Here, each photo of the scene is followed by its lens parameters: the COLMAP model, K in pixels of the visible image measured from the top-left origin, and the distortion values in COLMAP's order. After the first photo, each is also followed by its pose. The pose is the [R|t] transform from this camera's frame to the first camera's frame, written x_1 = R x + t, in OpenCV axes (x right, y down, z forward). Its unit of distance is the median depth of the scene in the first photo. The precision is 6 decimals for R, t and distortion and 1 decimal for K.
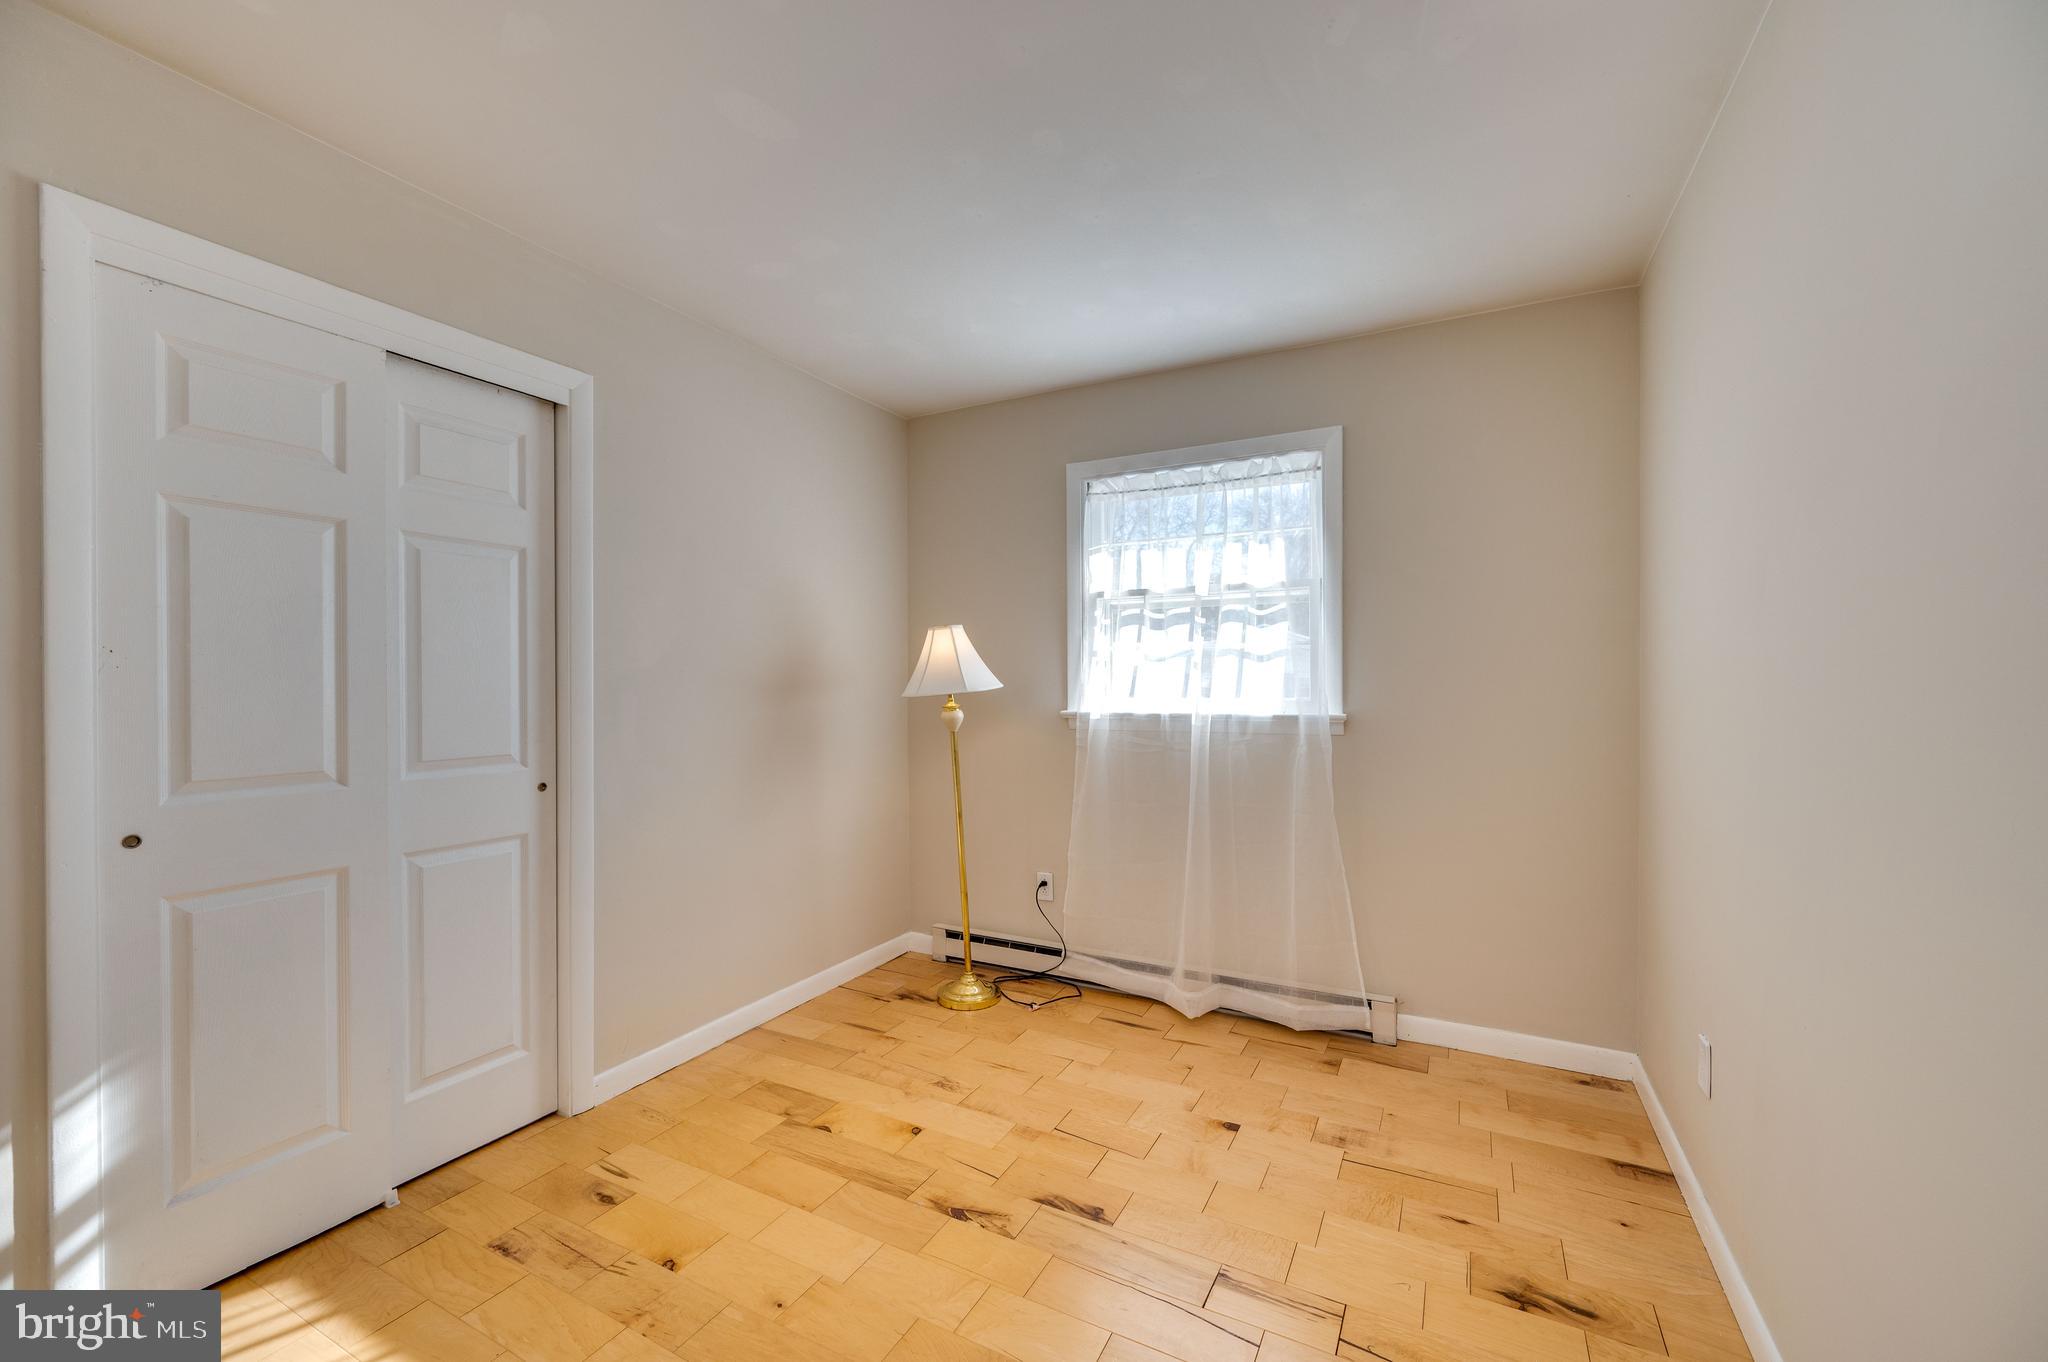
lens RADIAL K [[810.8, 0, 1021.2], [0, 810.8, 682.3], [0, 0, 1]] dist [0.003562, -0.000972]
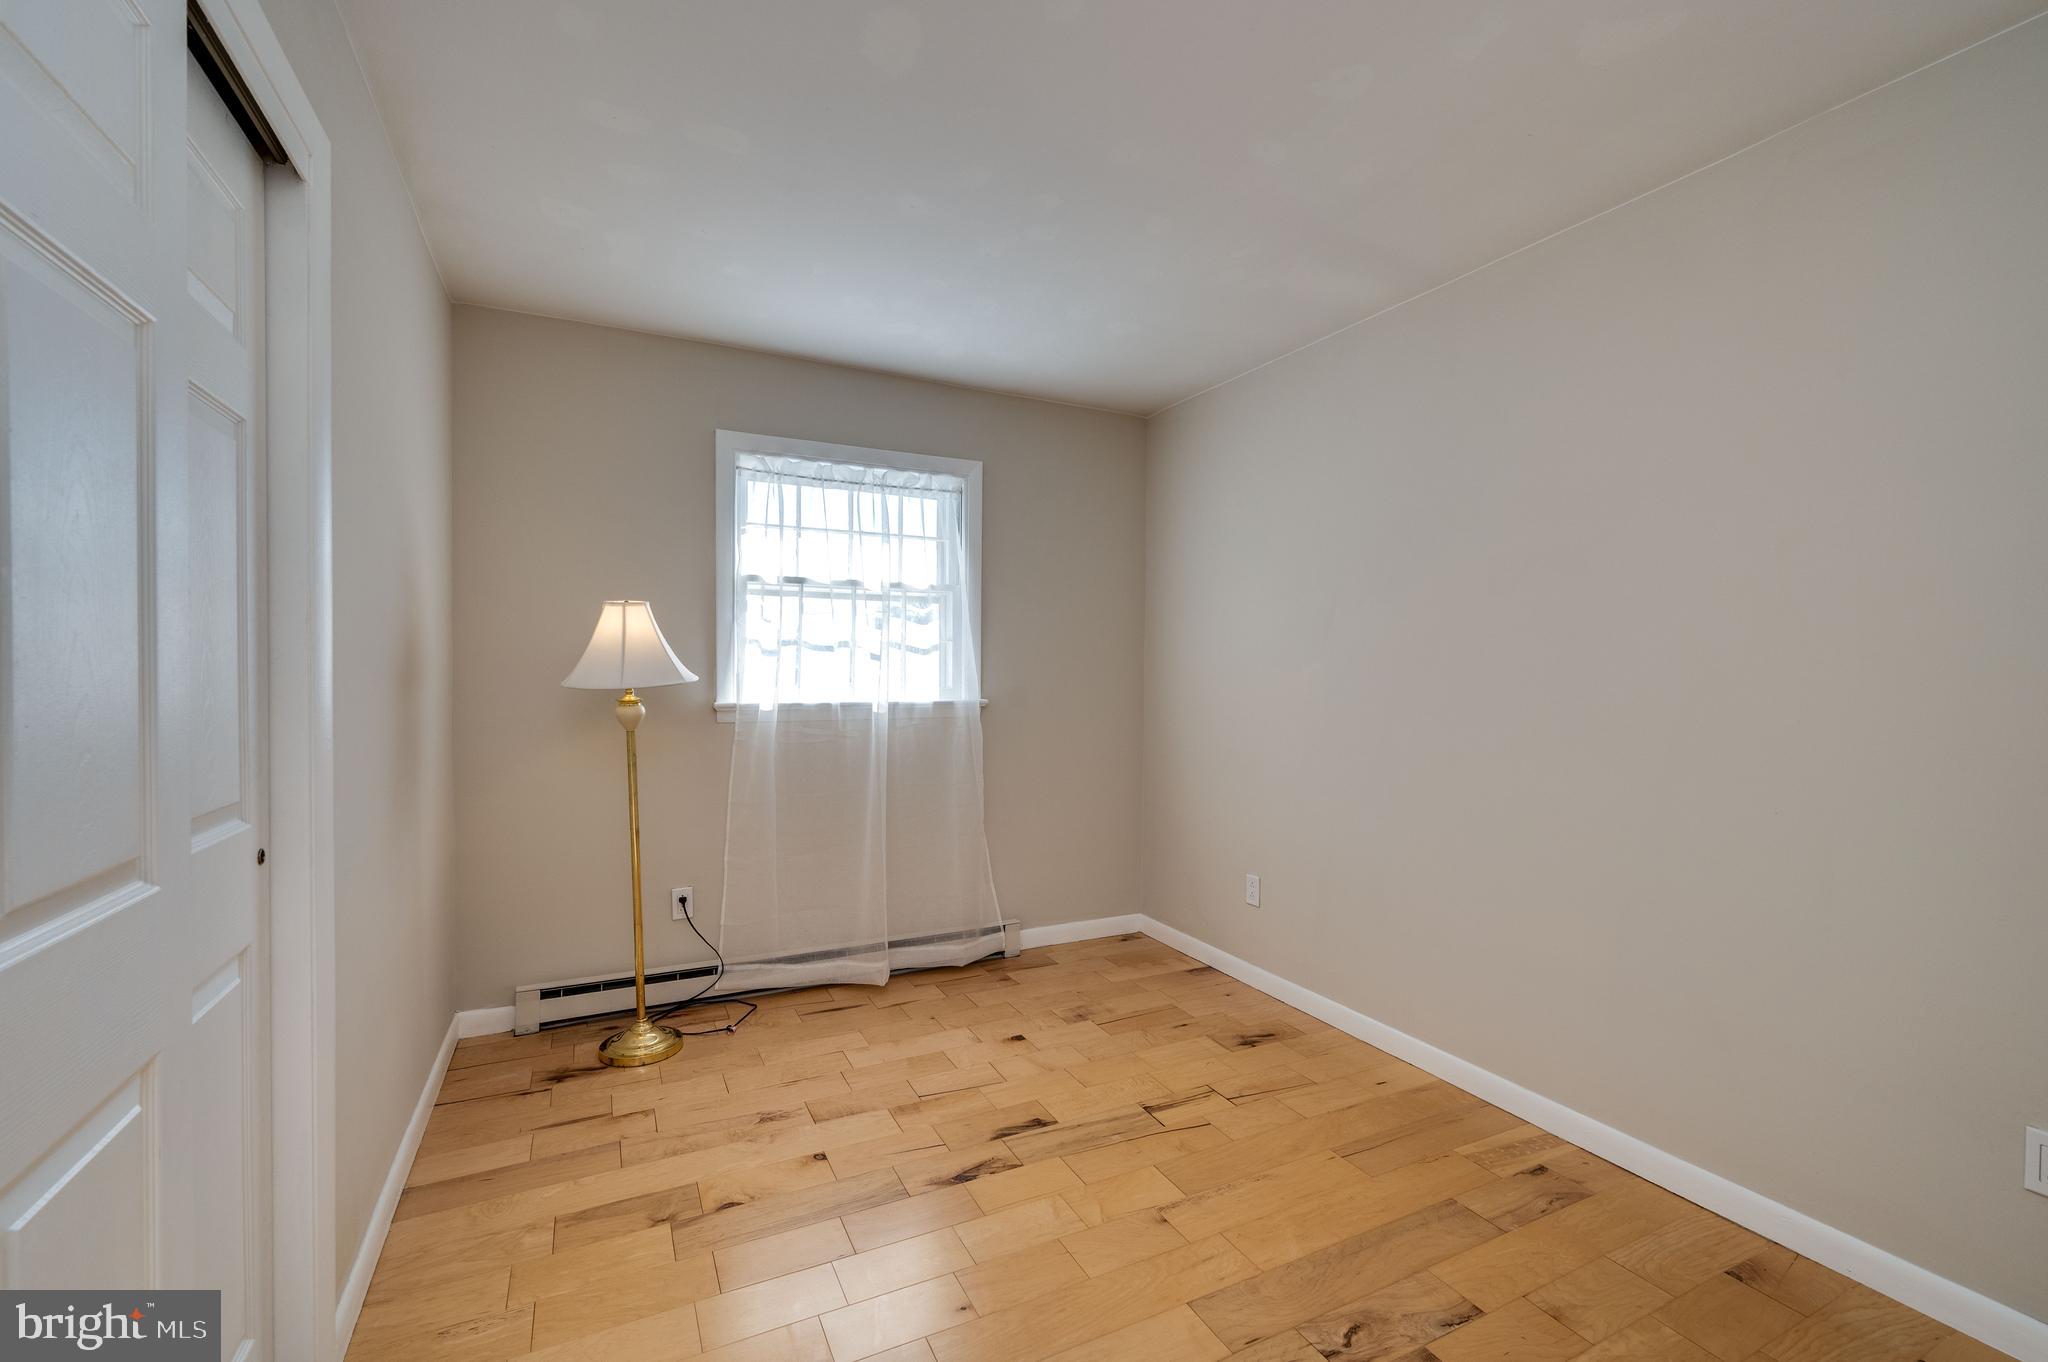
lens RADIAL K [[860.0, 0, 1023.9], [0, 860.0, 678.6], [0, 0, 1]] dist [0.002426, -0.000012]
pose [[0.587673, -0.000408, 0.809098, -0.588490], [-0.008603, 0.999940, 0.006752, -0.000965], [-0.809052, -0.010929, 0.587635, 0.180924]]
